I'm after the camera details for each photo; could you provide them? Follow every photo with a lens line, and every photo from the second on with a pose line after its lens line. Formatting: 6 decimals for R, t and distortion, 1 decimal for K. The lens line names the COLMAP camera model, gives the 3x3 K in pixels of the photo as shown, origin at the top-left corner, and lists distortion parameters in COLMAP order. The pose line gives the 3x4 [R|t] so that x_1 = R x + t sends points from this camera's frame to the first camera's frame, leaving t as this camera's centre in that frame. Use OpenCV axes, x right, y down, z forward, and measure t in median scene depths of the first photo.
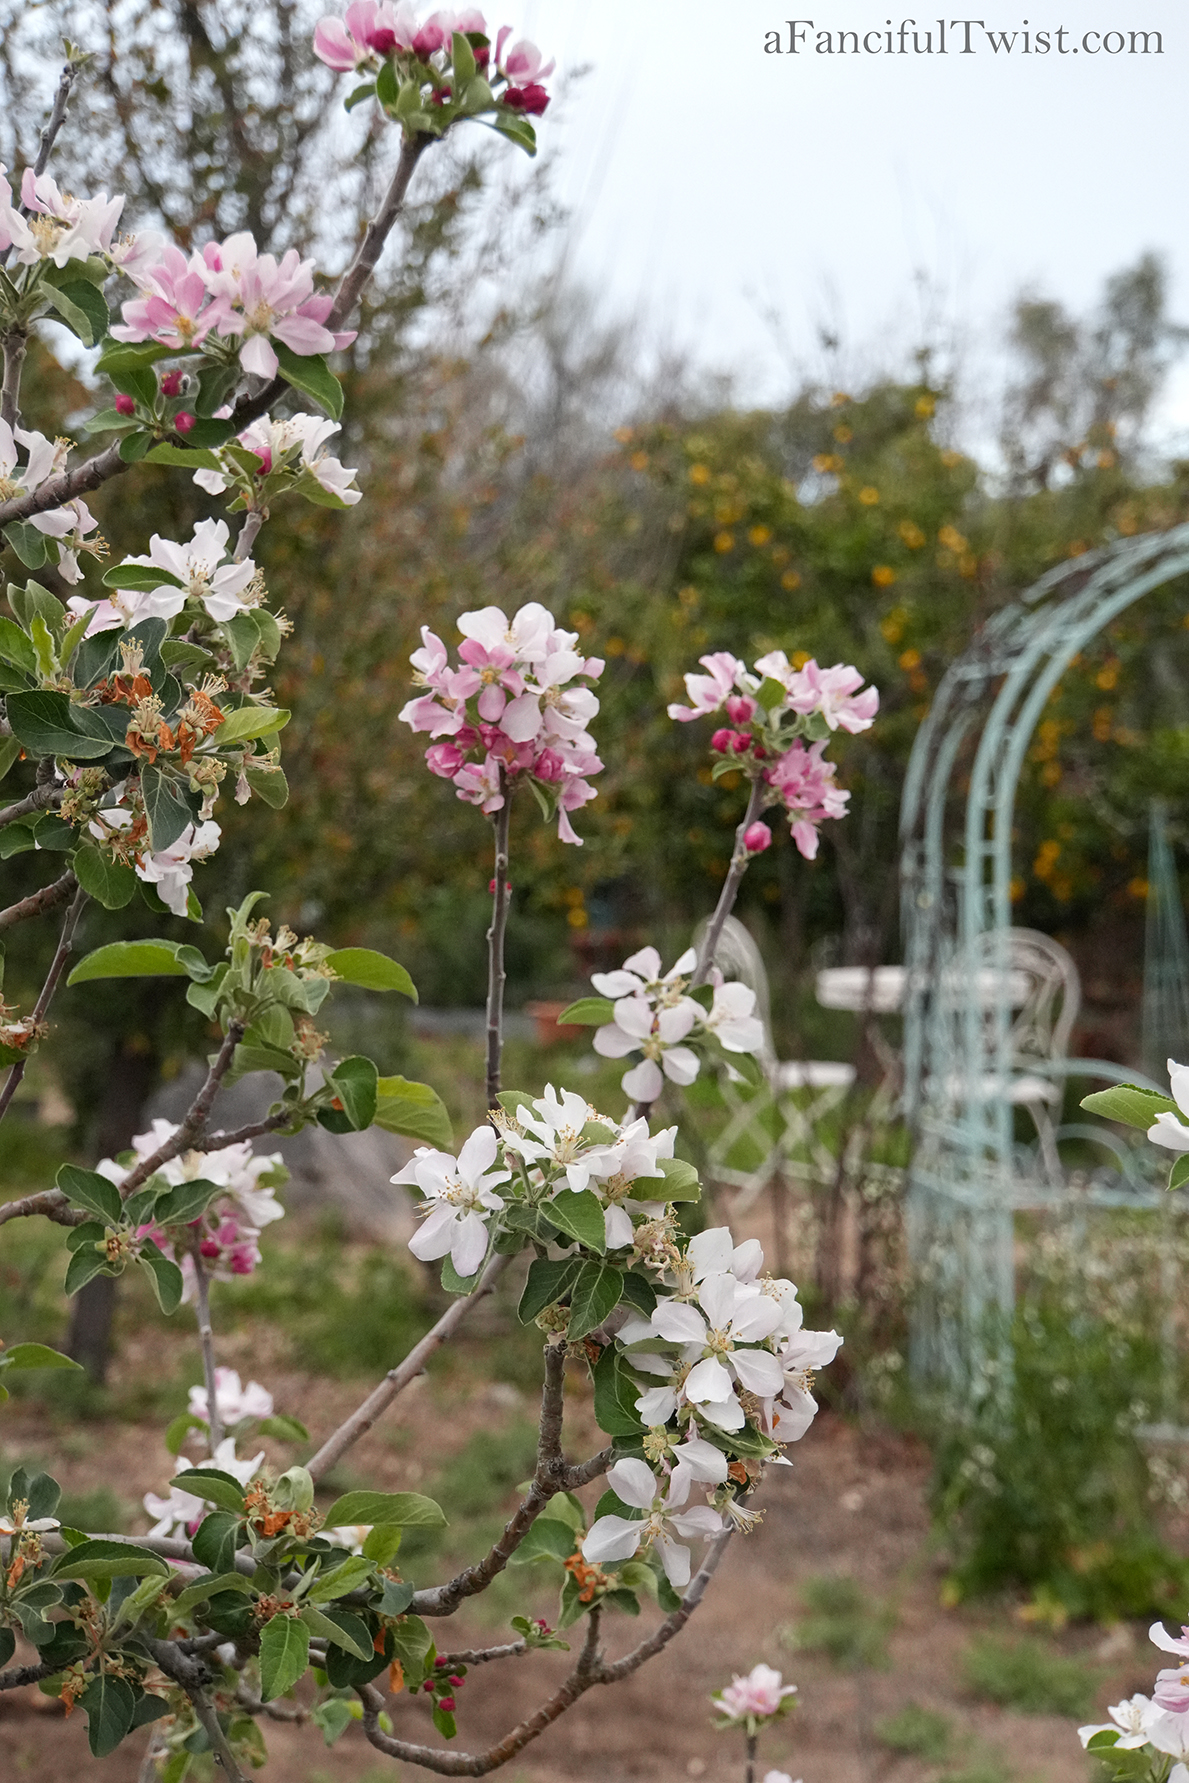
lens RADIAL K [[3286.7, 0, 600.7], [0, 3286.7, 891.3], [0, 0, 1]] dist [0.000846, 0.000000]
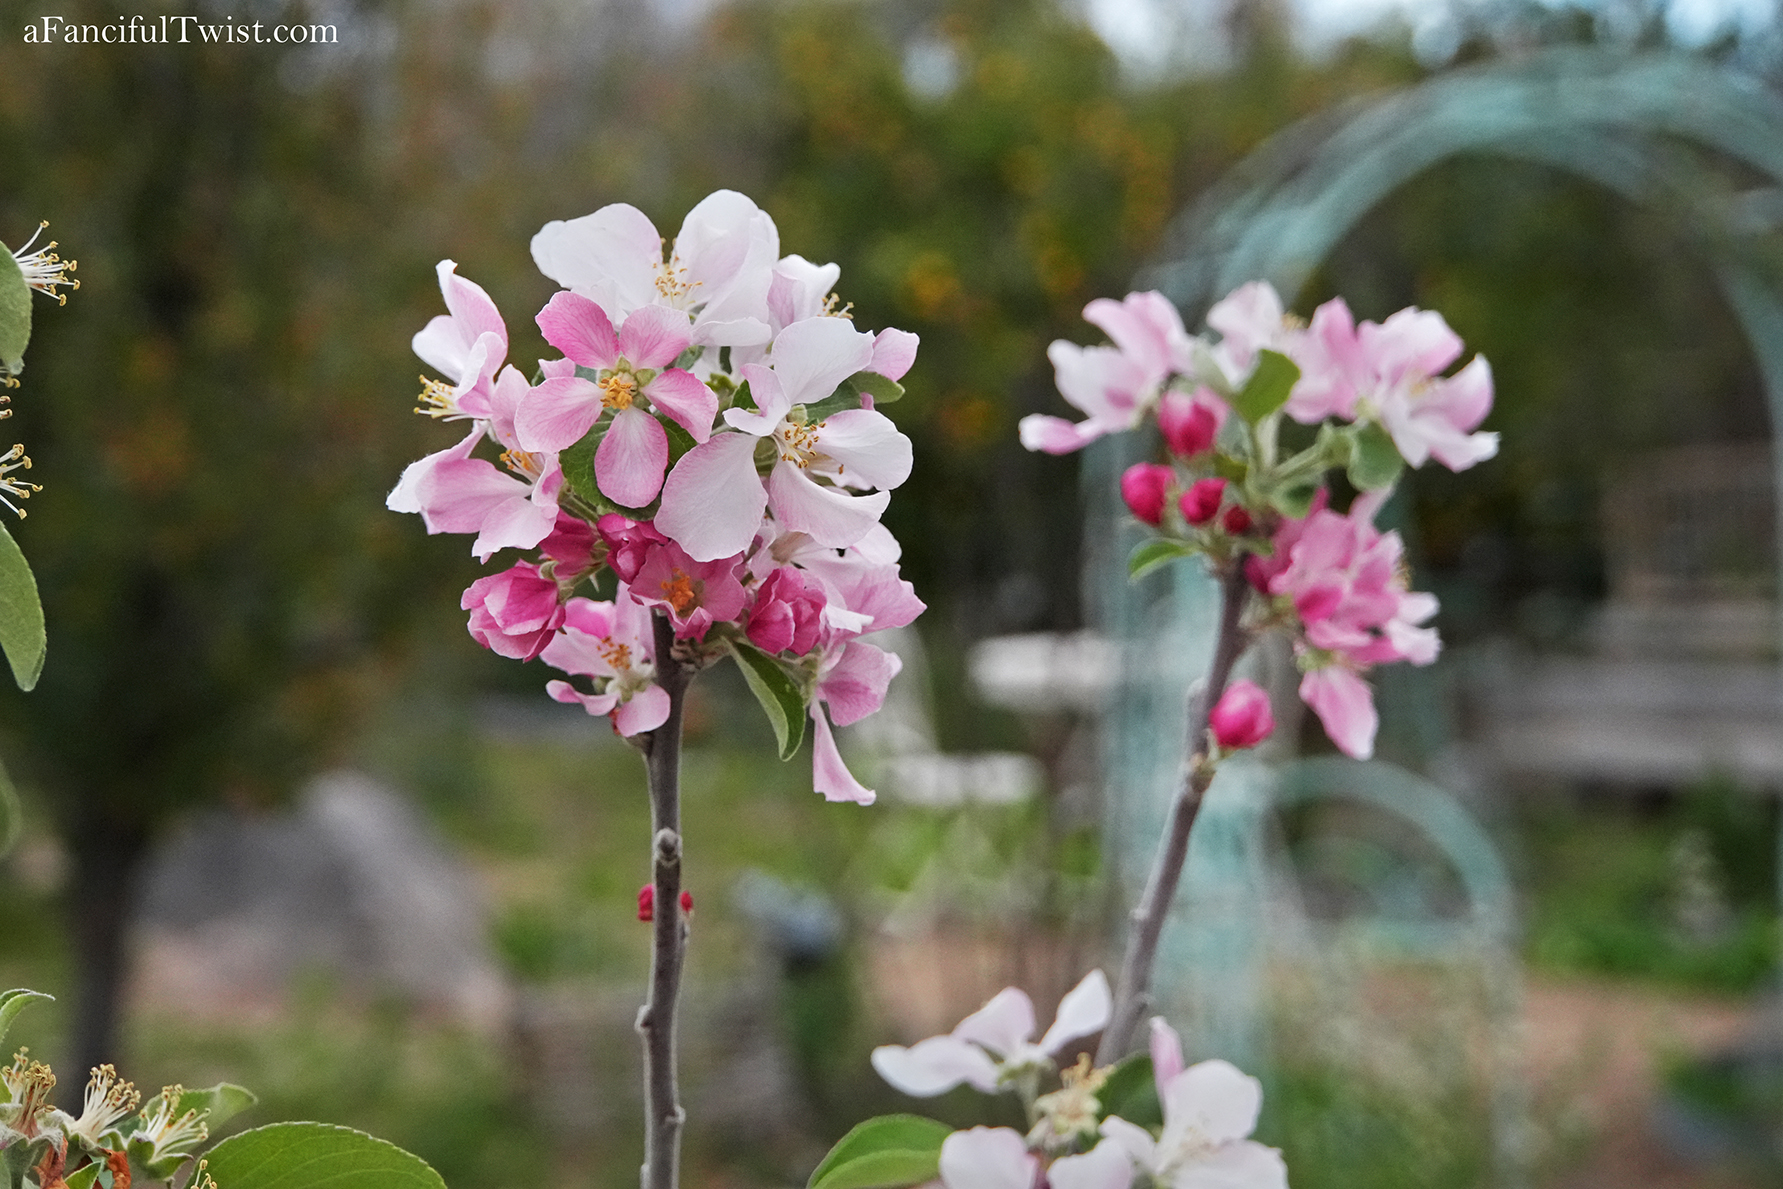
lens RADIAL K [[3763.7, 0, 831.8], [0, 3763.7, 591.8], [0, 0, 1]] dist [0.204789, 0.000000]
pose [[0.998670, -0.040084, 0.032421, -0.024231], [0.039660, 0.999120, 0.013616, -0.045969], [-0.032938, -0.012312, 0.999382, 0.553120]]
